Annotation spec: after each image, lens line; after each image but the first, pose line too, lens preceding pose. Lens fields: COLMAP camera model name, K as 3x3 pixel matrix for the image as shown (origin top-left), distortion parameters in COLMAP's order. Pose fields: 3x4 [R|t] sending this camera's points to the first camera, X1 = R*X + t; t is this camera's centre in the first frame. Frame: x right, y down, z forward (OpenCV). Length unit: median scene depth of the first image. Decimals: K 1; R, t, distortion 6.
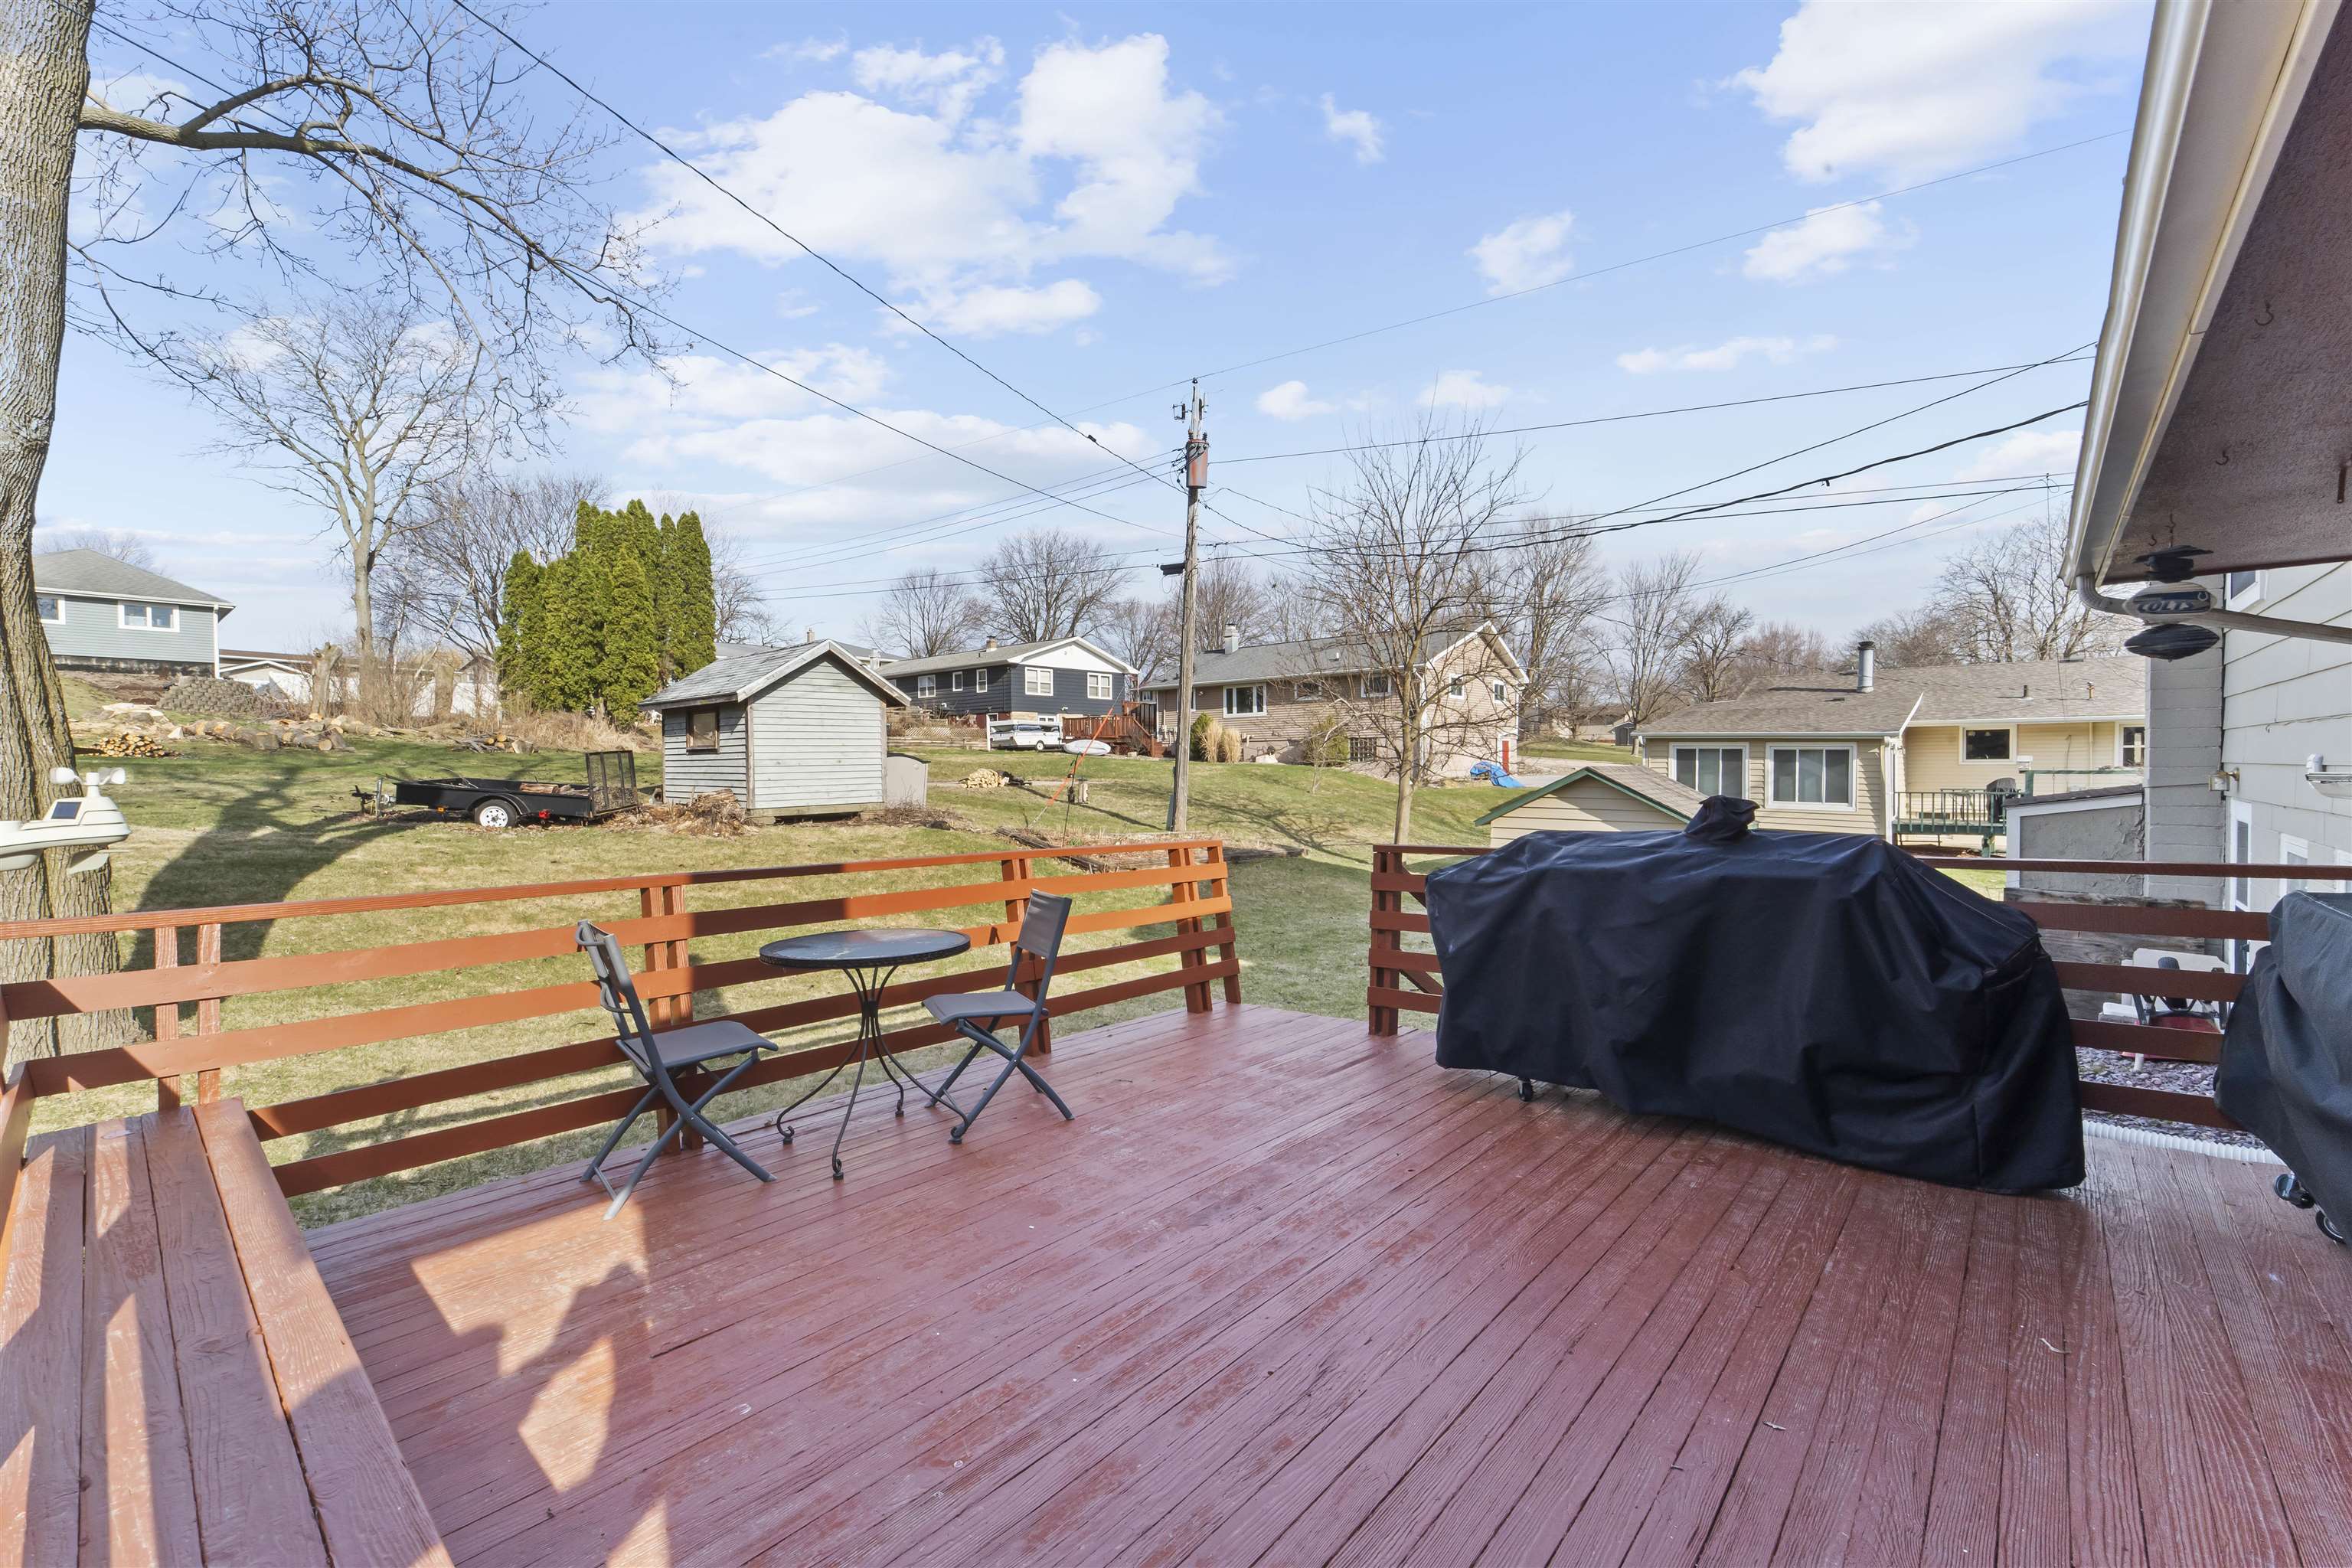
lens RADIAL K [[953.0, 0, 1194.2], [0, 953.0, 775.8], [0, 0, 1]] dist [0.002821, 0.000146]
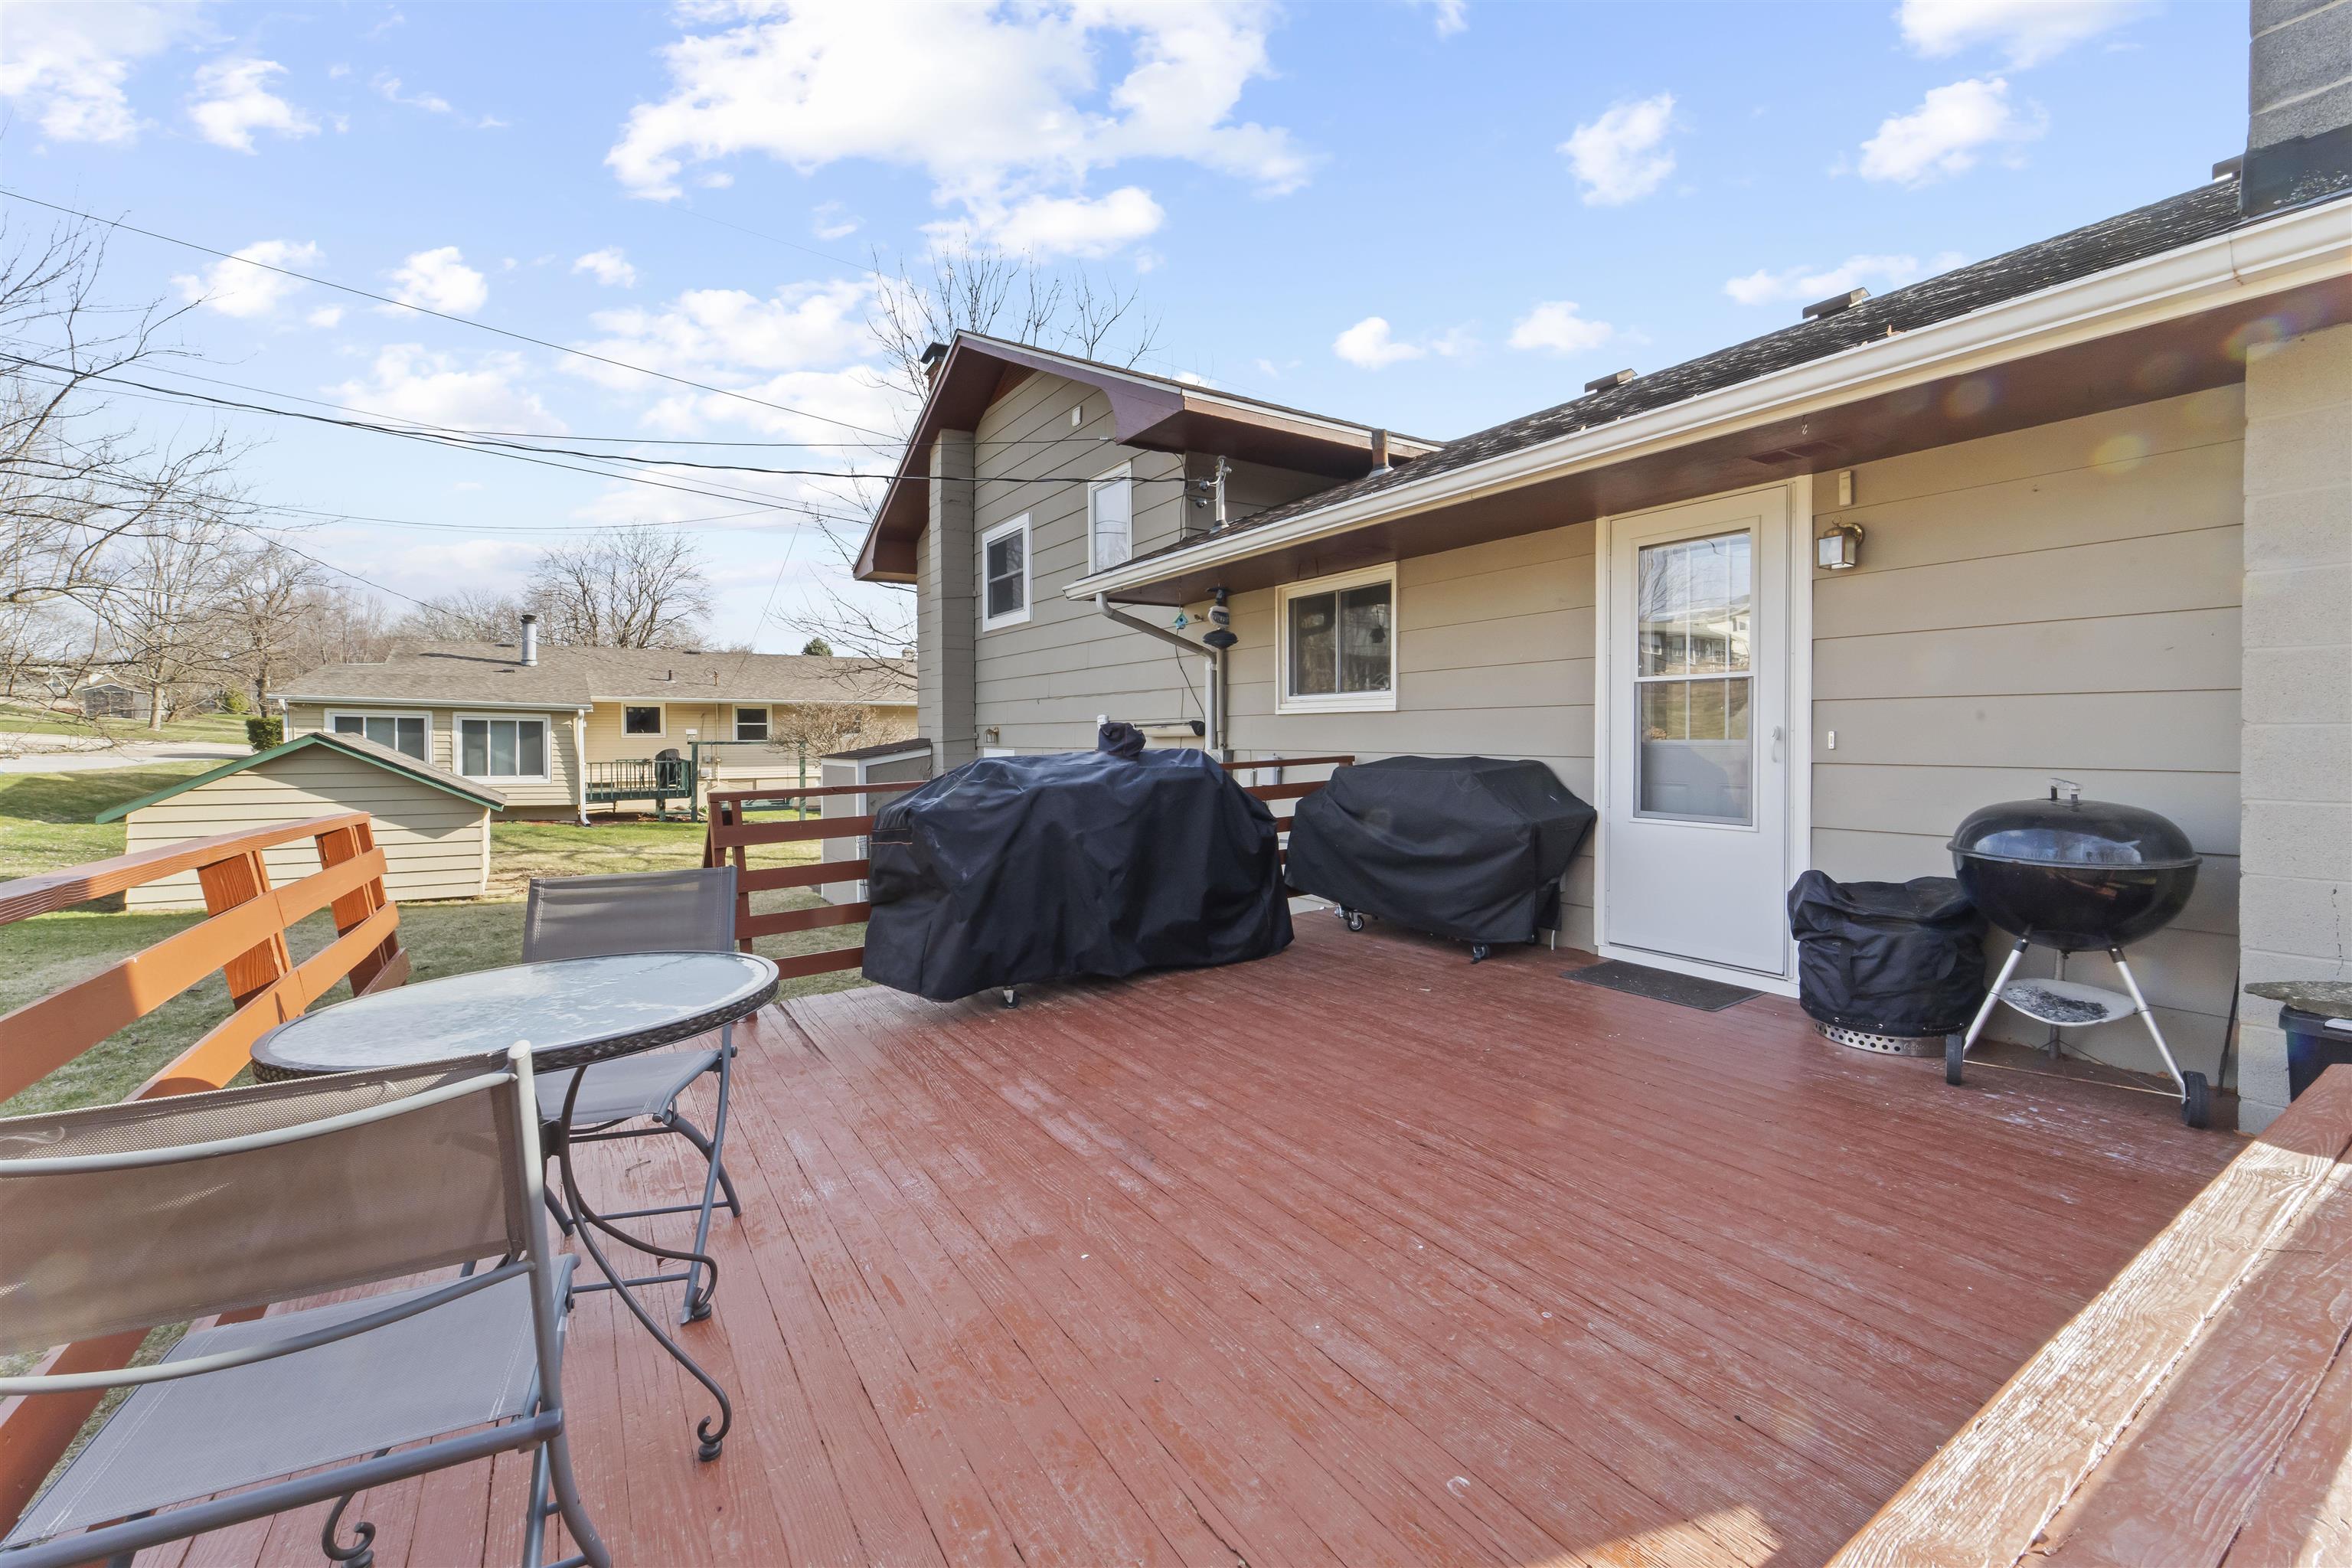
lens RADIAL K [[953.0, 0, 1188.5], [0, 953.0, 775.0], [0, 0, 1]] dist [0.002821, 0.000146]
pose [[0.270922, -0.032350, 0.962058, -0.091643], [0.013231, 0.999466, 0.029882, 0.007438], [-0.962510, 0.004634, 0.271205, 0.076622]]
